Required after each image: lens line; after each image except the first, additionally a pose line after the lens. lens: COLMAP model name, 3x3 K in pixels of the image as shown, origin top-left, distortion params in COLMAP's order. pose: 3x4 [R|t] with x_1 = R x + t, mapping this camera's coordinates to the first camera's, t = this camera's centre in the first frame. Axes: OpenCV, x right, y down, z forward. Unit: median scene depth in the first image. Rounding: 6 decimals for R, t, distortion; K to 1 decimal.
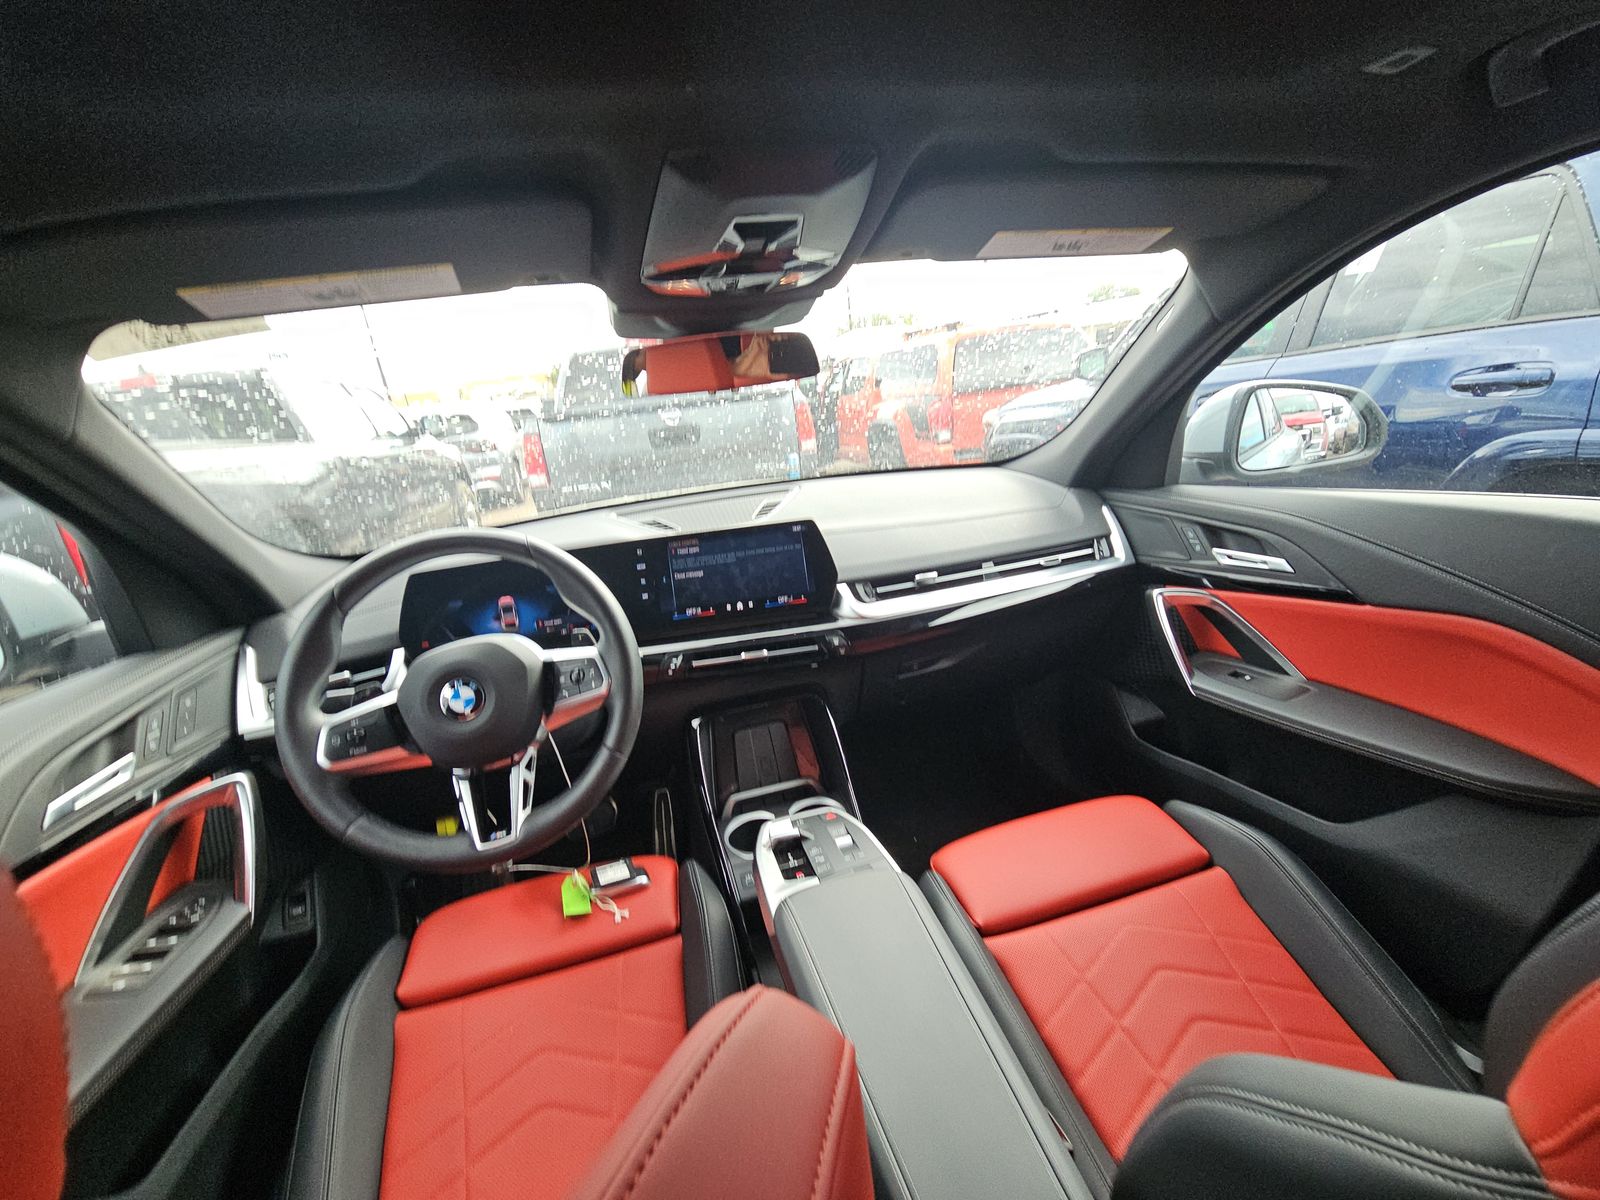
lens RADIAL K [[662.1, 0, 815.6], [0, 662.1, 600.6], [0, 0, 1]] dist [0.013280, 0.000017]
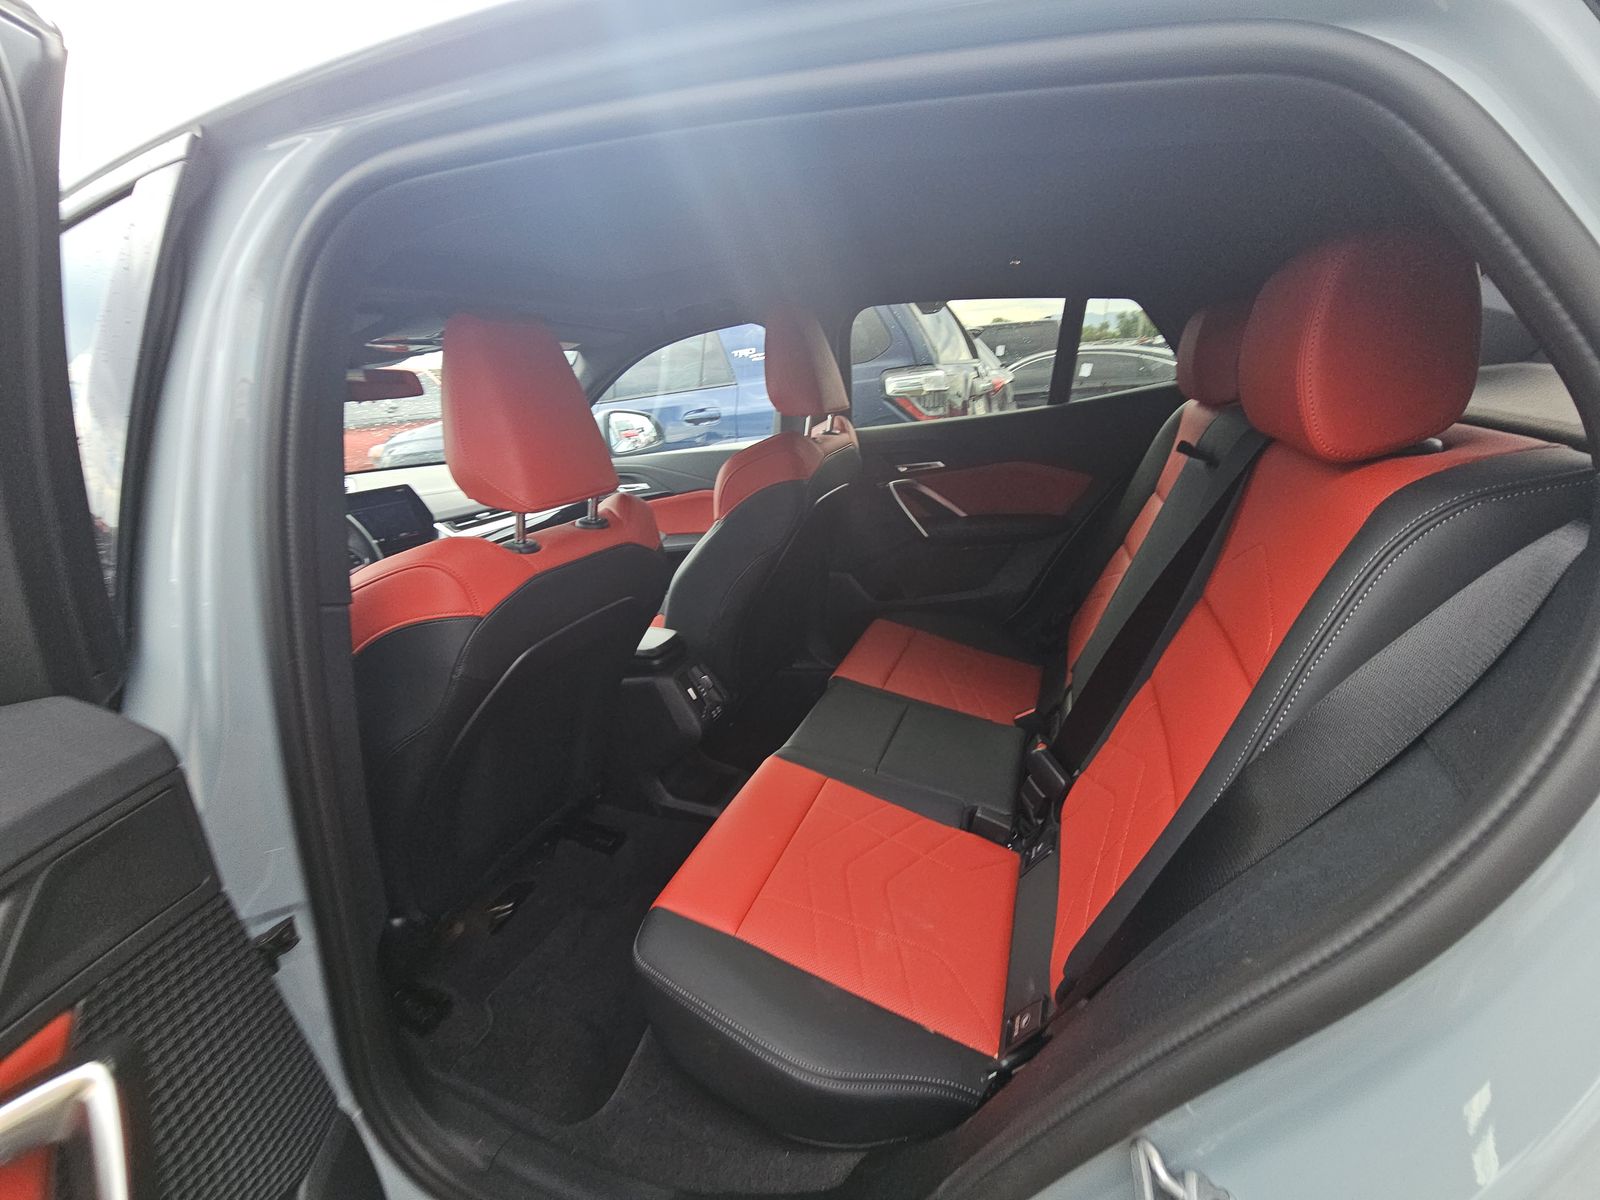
lens RADIAL K [[658.3, 0, 809.3], [0, 658.3, 597.5], [0, 0, 1]] dist [0.026904, -0.020764]
pose [[0.617347, -0.200114, 0.760814, -0.656273], [0.252172, 0.966412, 0.049572, 0.296570], [-0.745179, 0.161253, 0.647074, -0.714404]]
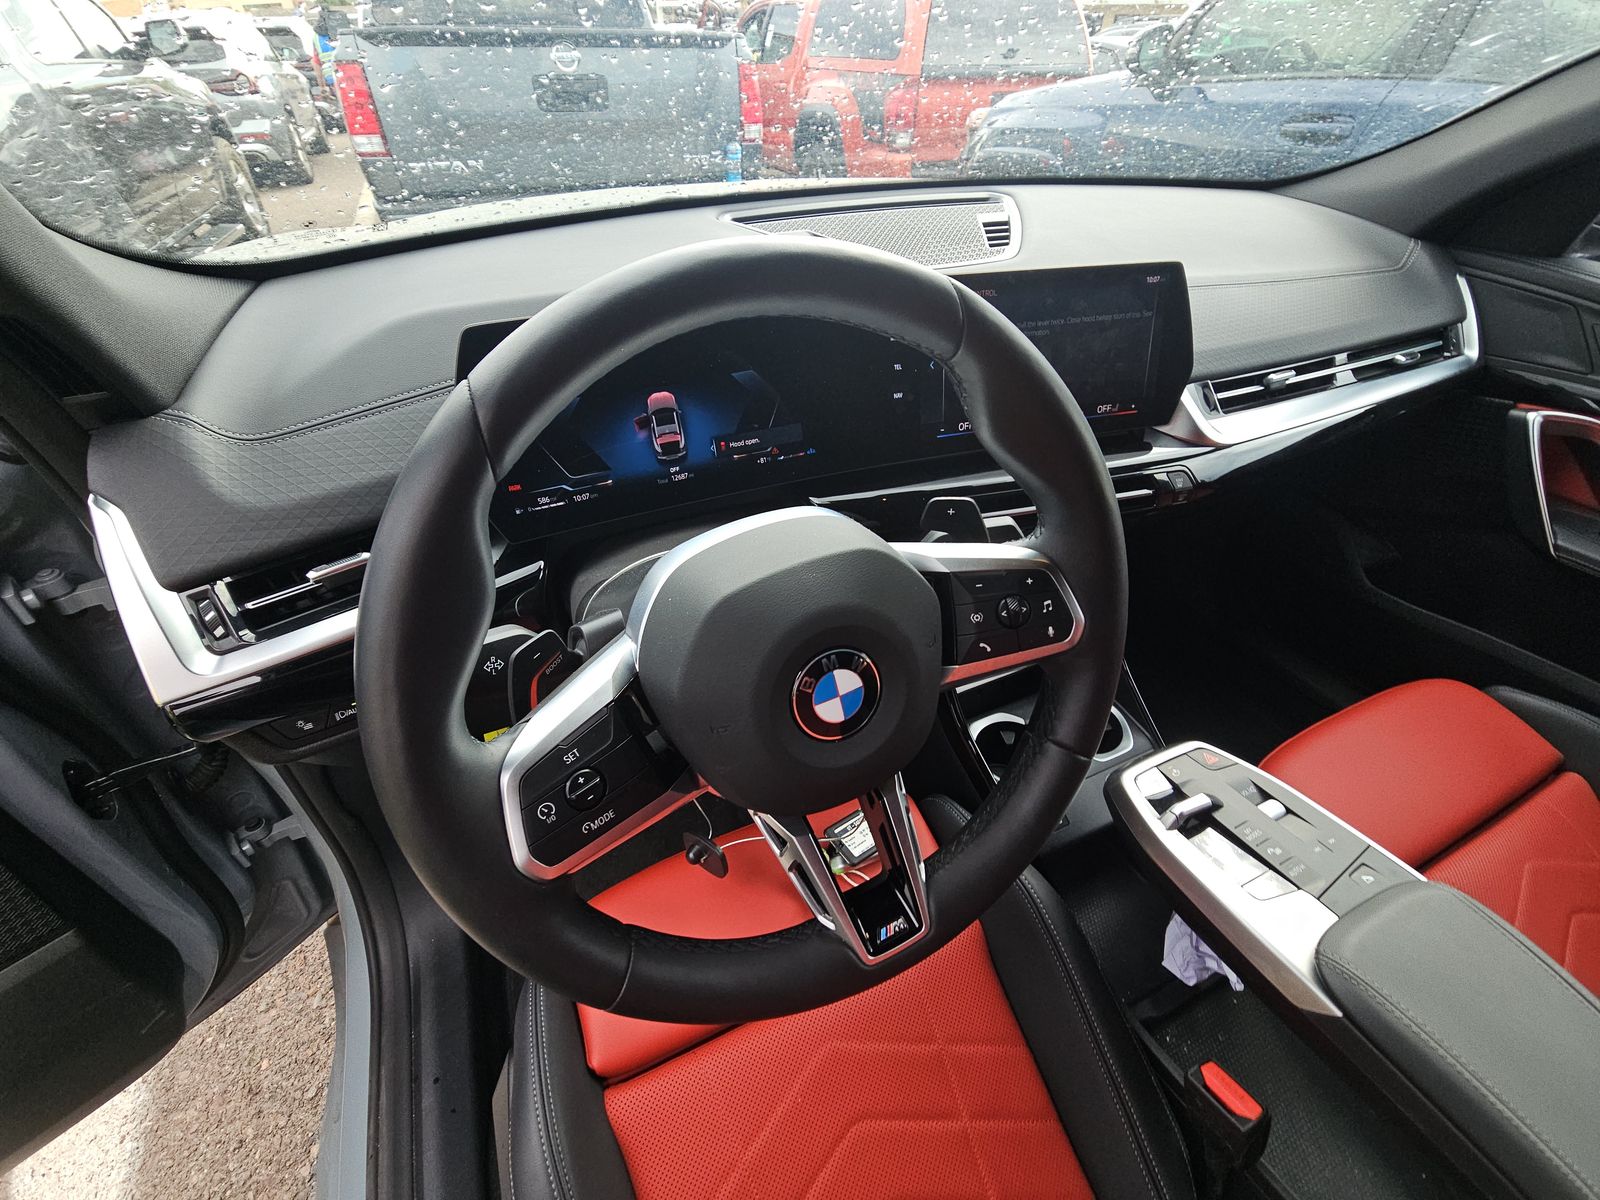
lens RADIAL K [[658.3, 0, 809.3], [0, 658.3, 597.5], [0, 0, 1]] dist [0.026904, -0.020764]
pose [[0.979023, -0.019975, 0.202768, -0.409767], [-0.053902, 0.934334, 0.352300, -0.036607], [-0.196490, -0.355840, 0.913657, 0.415622]]
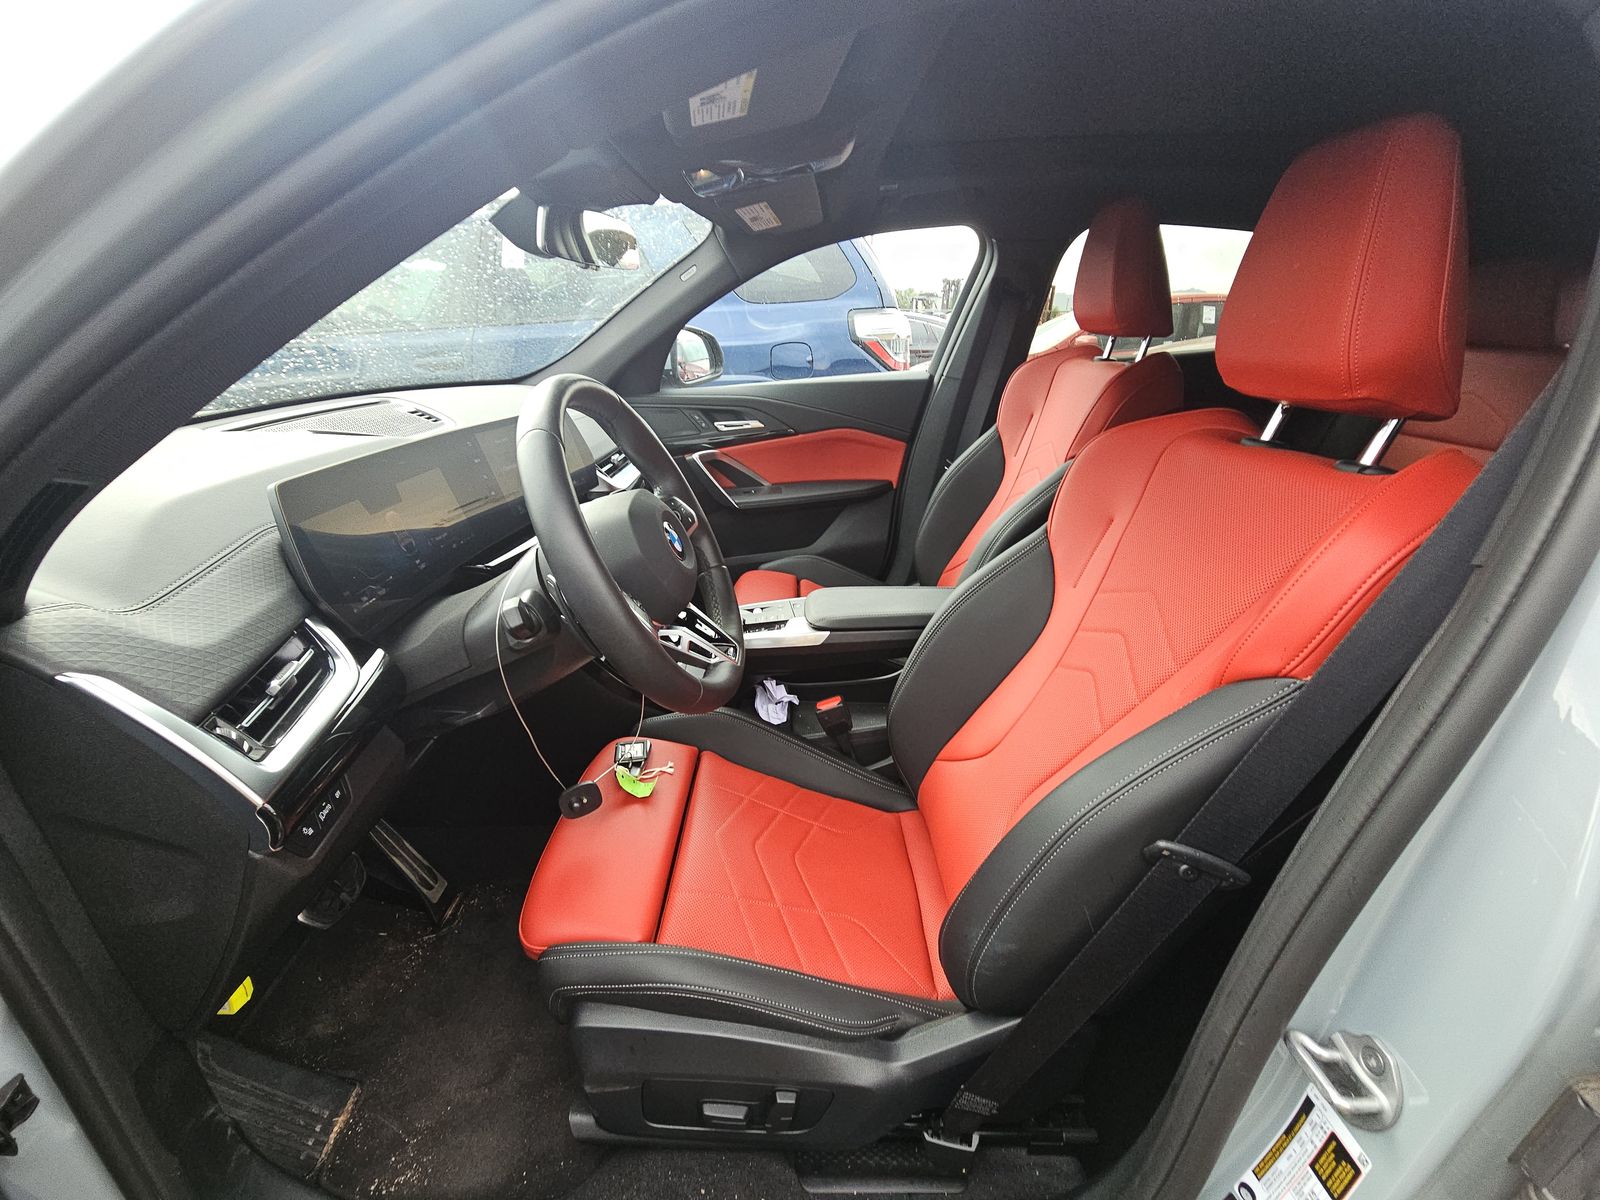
lens RADIAL K [[658.3, 0, 809.3], [0, 658.3, 597.5], [0, 0, 1]] dist [0.026904, -0.020764]
pose [[0.245618, -0.276302, 0.929155, -0.928373], [0.274778, 0.939048, 0.206607, 0.052559], [-0.929607, 0.204565, 0.306569, 0.340583]]
